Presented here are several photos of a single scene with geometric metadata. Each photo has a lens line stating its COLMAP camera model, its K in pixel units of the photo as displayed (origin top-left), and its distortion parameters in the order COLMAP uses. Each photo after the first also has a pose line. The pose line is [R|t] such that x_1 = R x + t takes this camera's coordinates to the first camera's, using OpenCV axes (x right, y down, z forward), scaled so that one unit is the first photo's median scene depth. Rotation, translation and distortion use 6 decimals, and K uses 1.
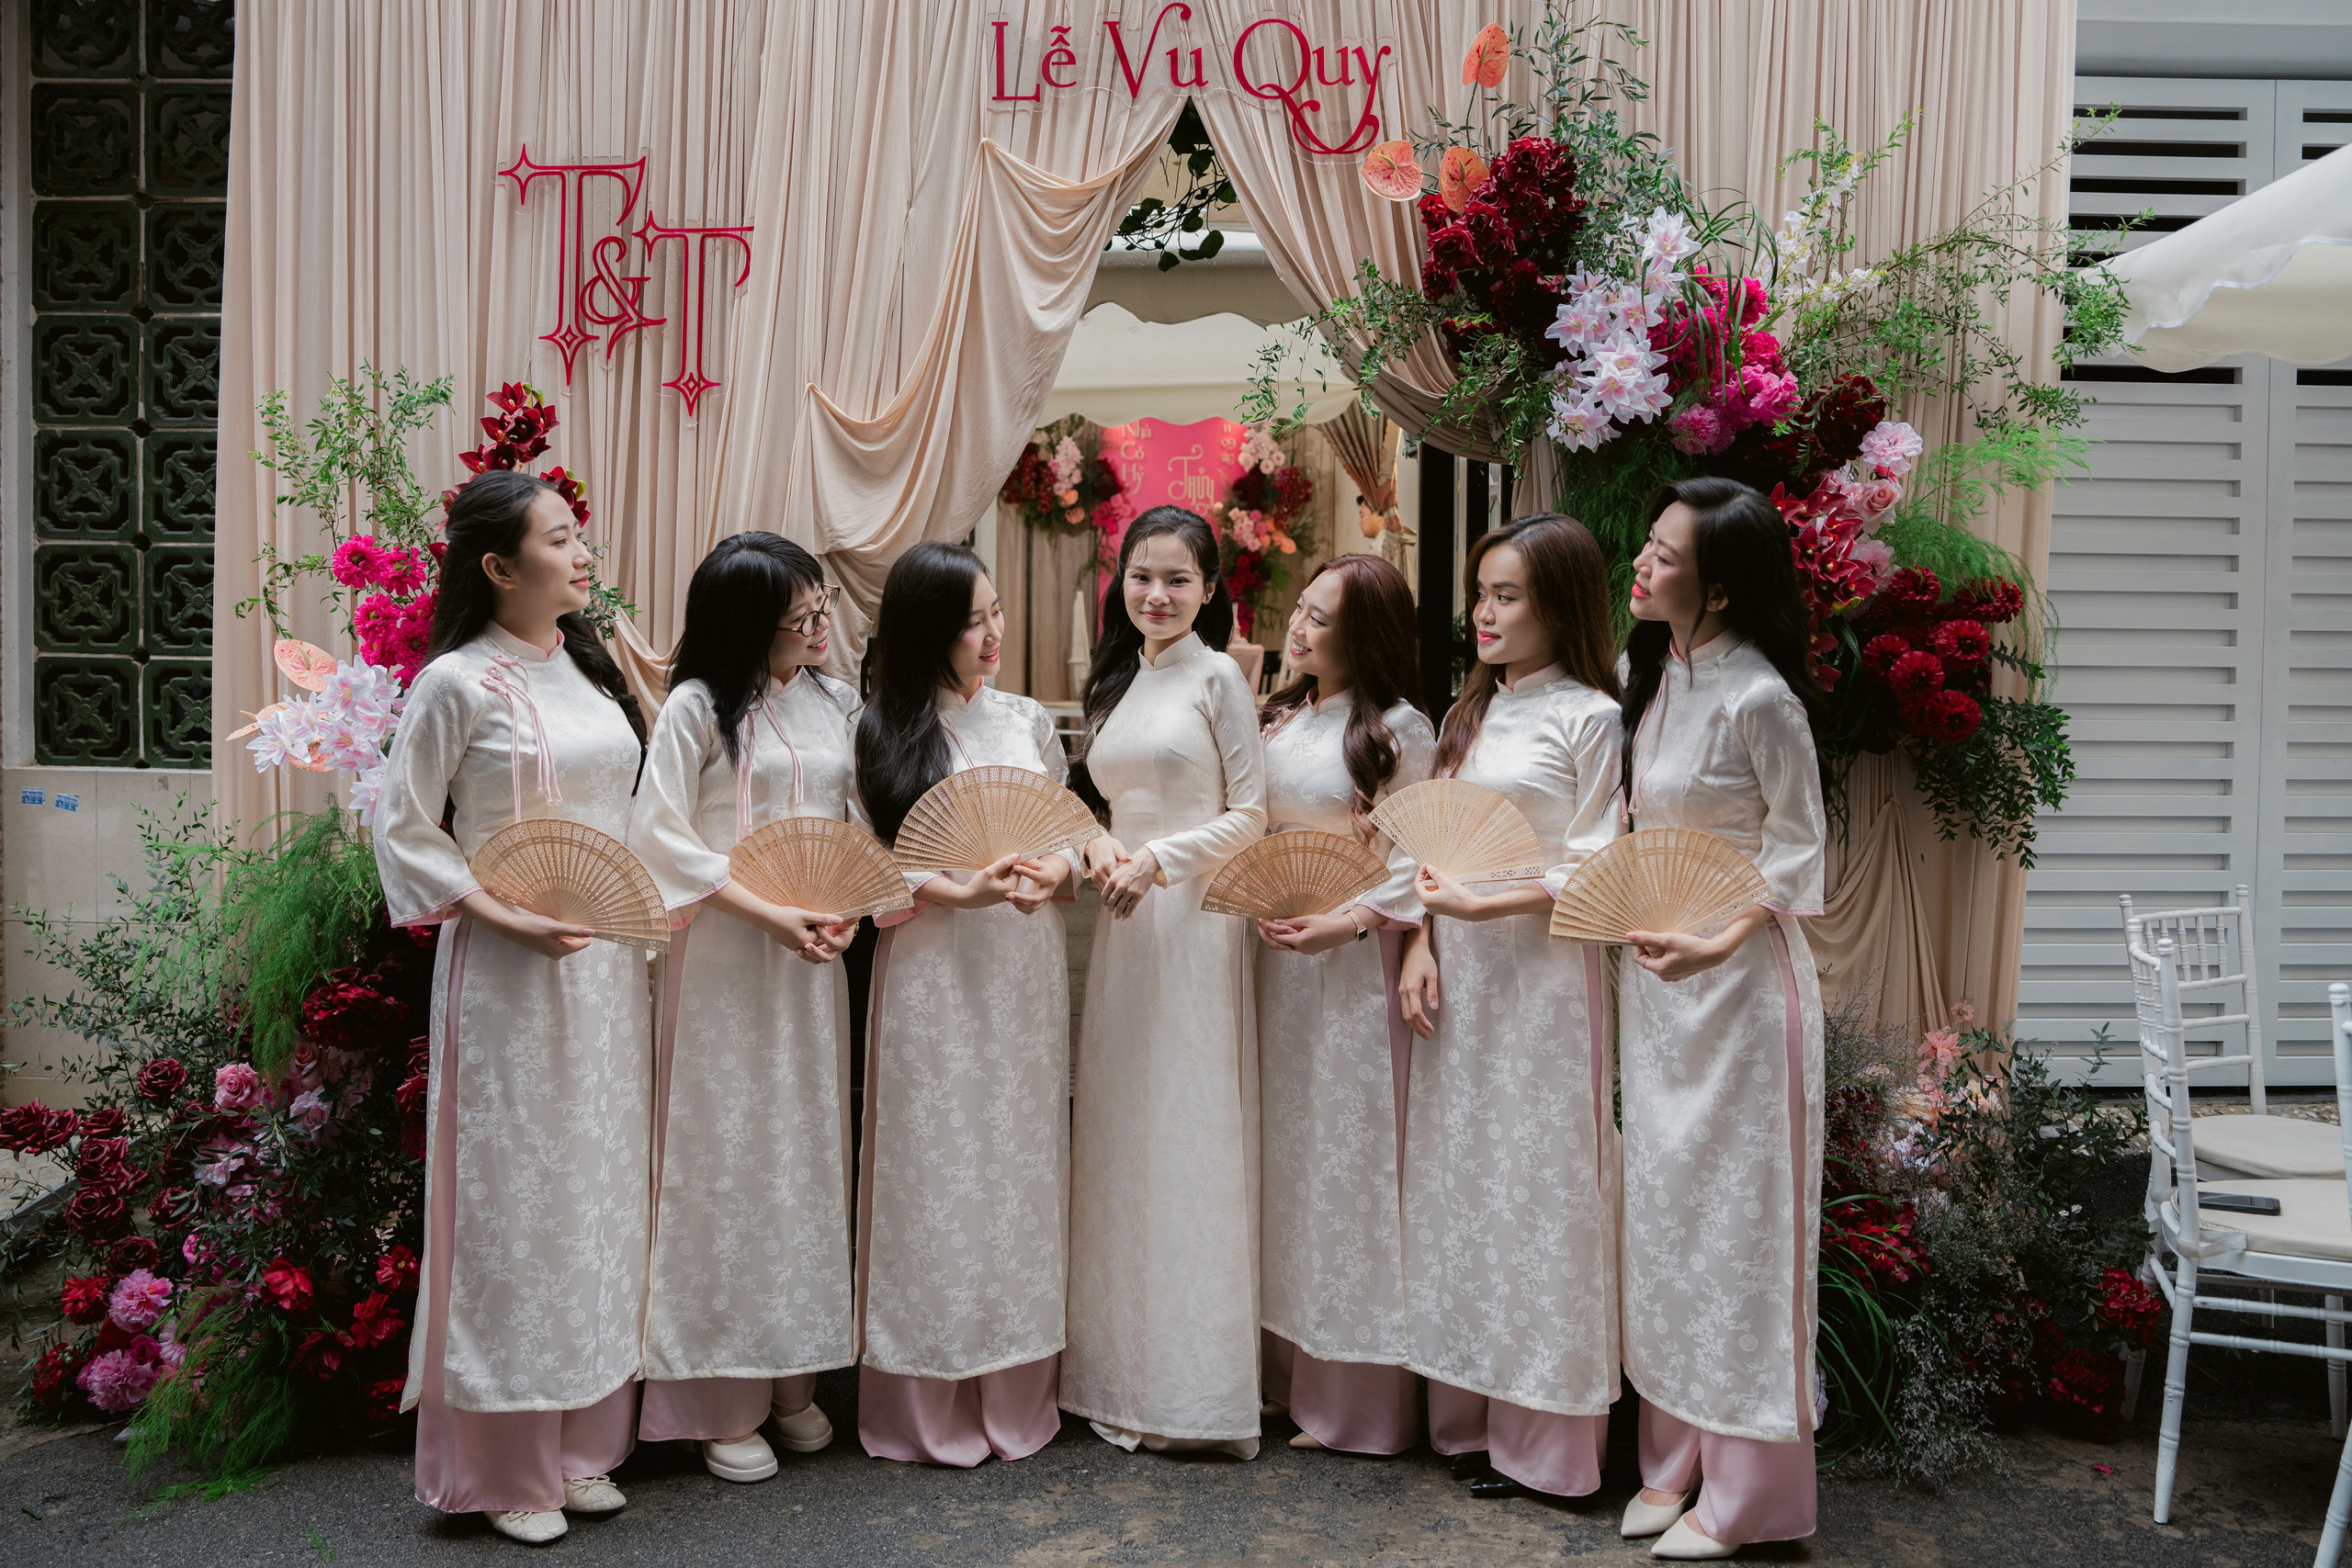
lens RADIAL K [[1695.2, 0, 1137.2], [0, 1695.2, 729.9], [0, 0, 1]] dist [-0.092134, 0.010011]
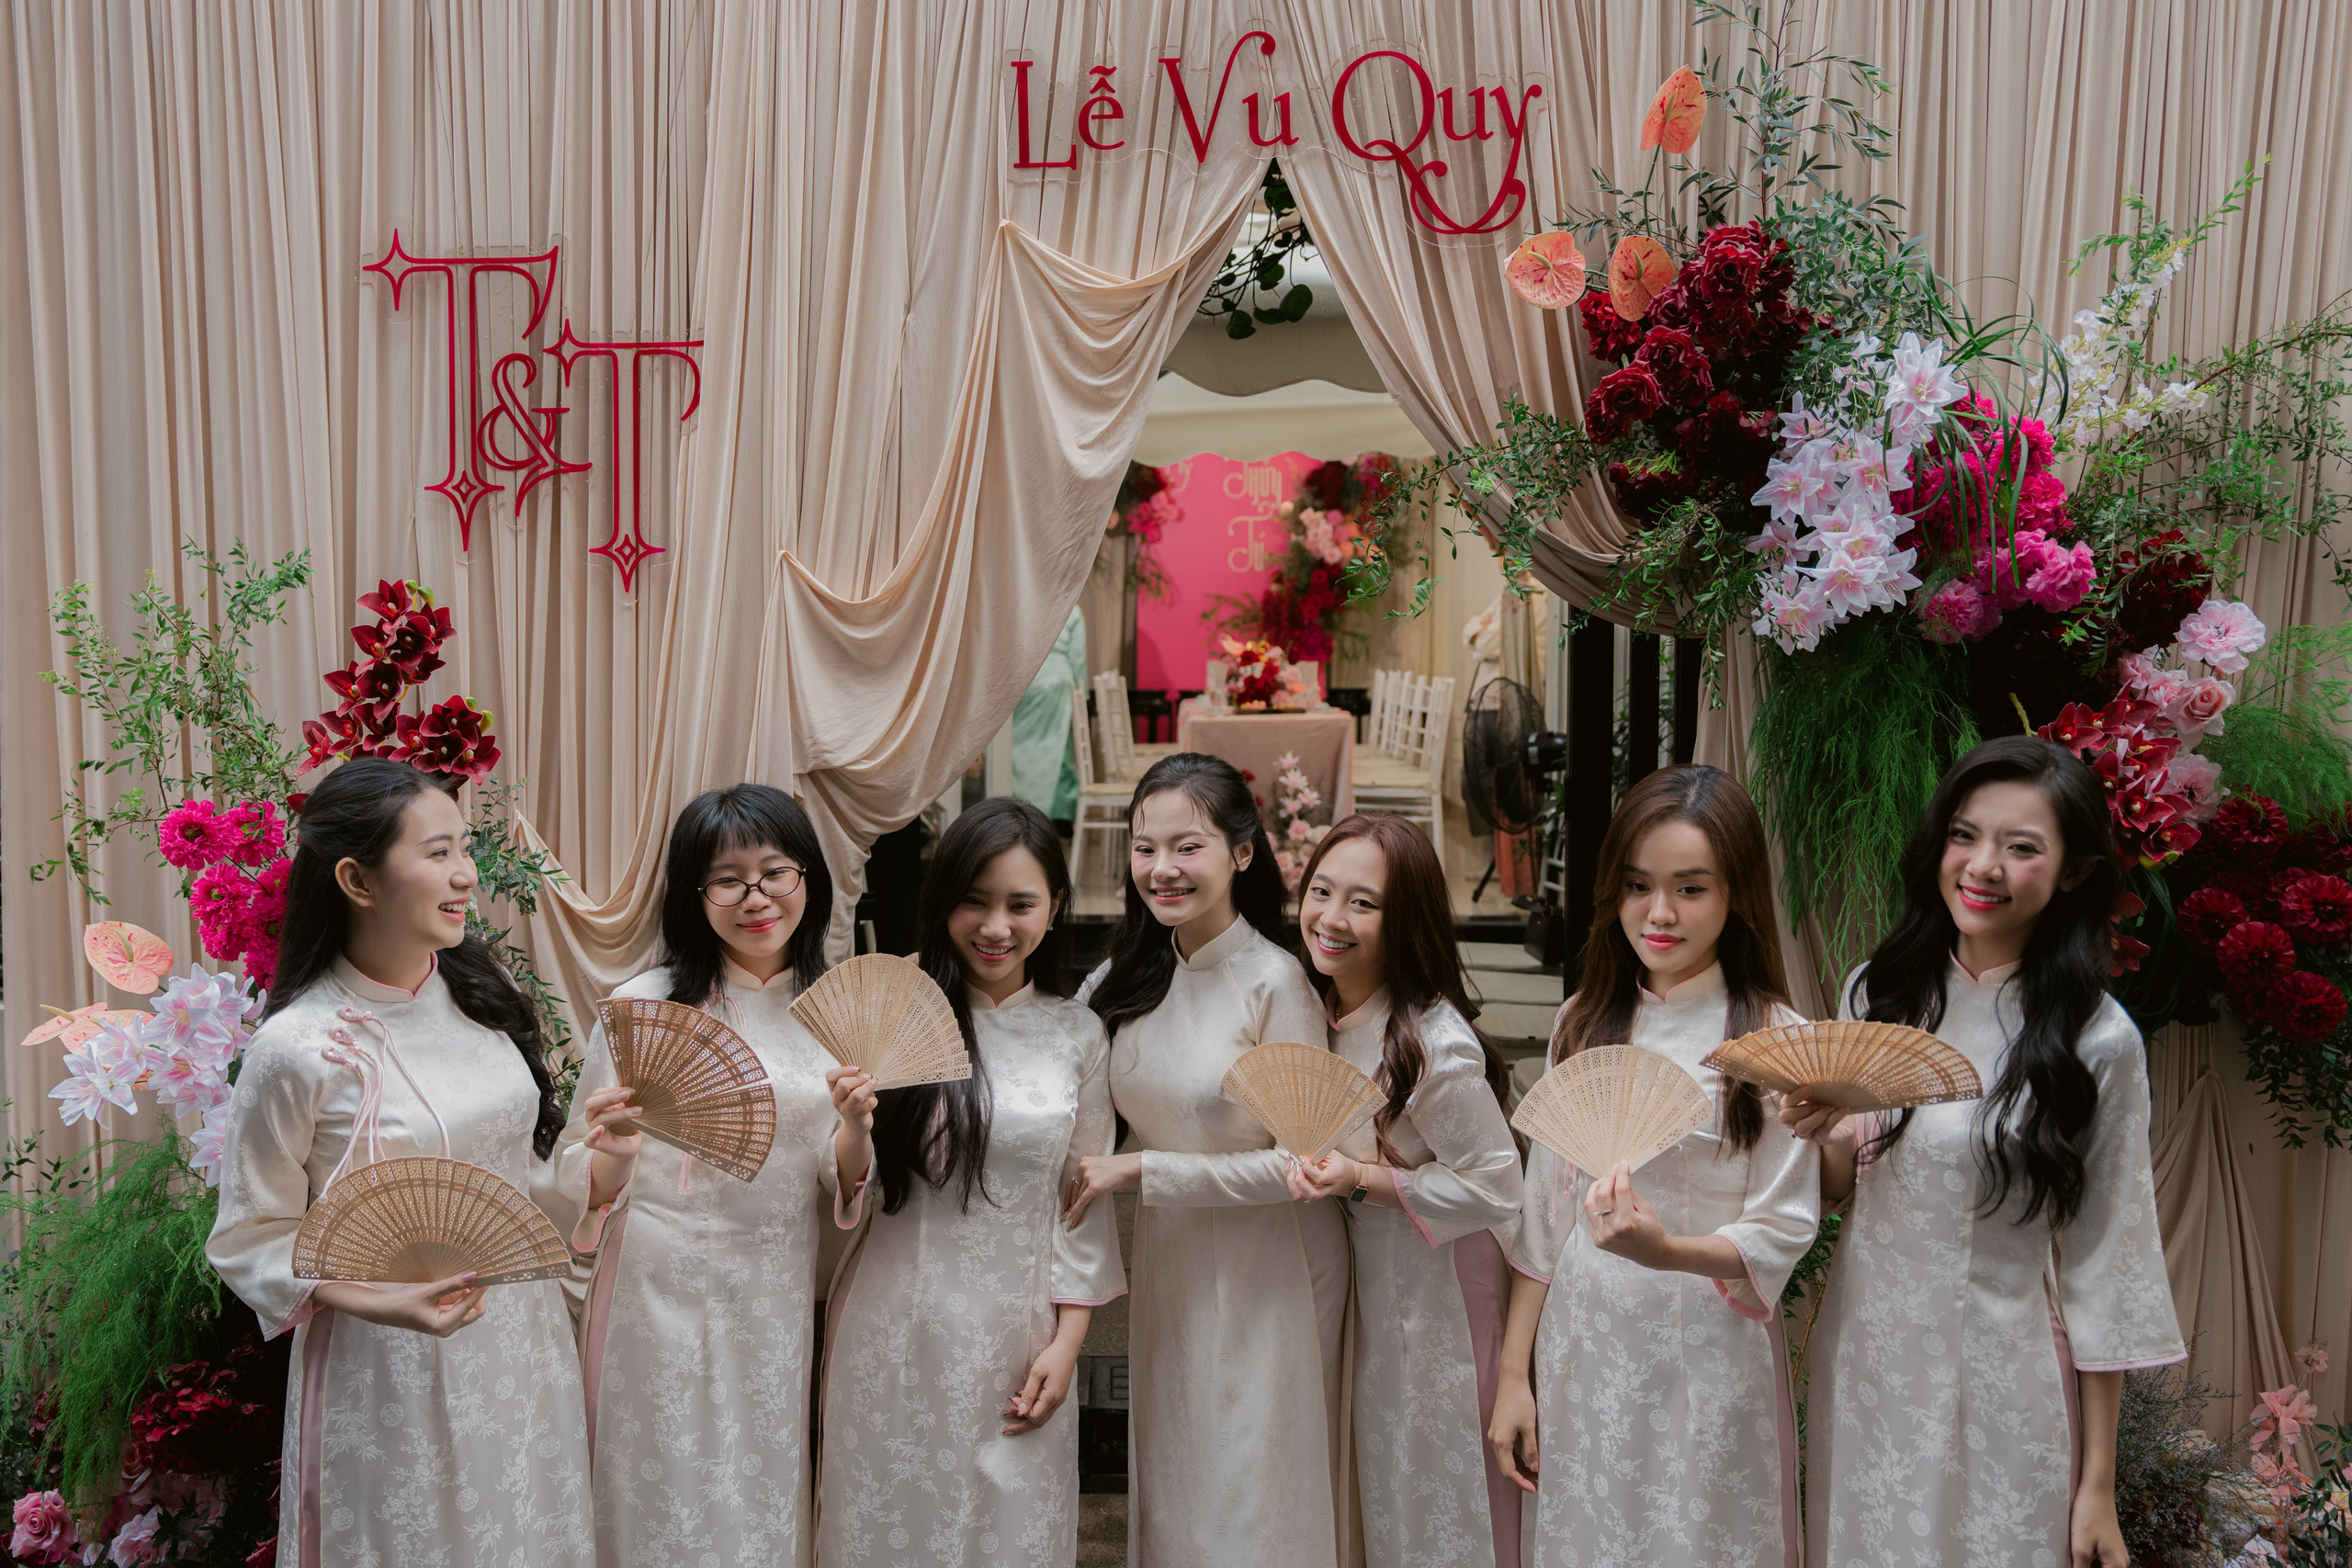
lens RADIAL K [[2104.5, 0, 1137.9], [0, 2104.5, 774.9], [0, 0, 1]] dist [-0.046159, 0.077119]
pose [[0.999762, -0.009849, -0.019479, -0.014765], [0.010401, 0.999541, 0.028467, -0.129814], [0.019190, -0.028663, 0.999405, 0.043375]]
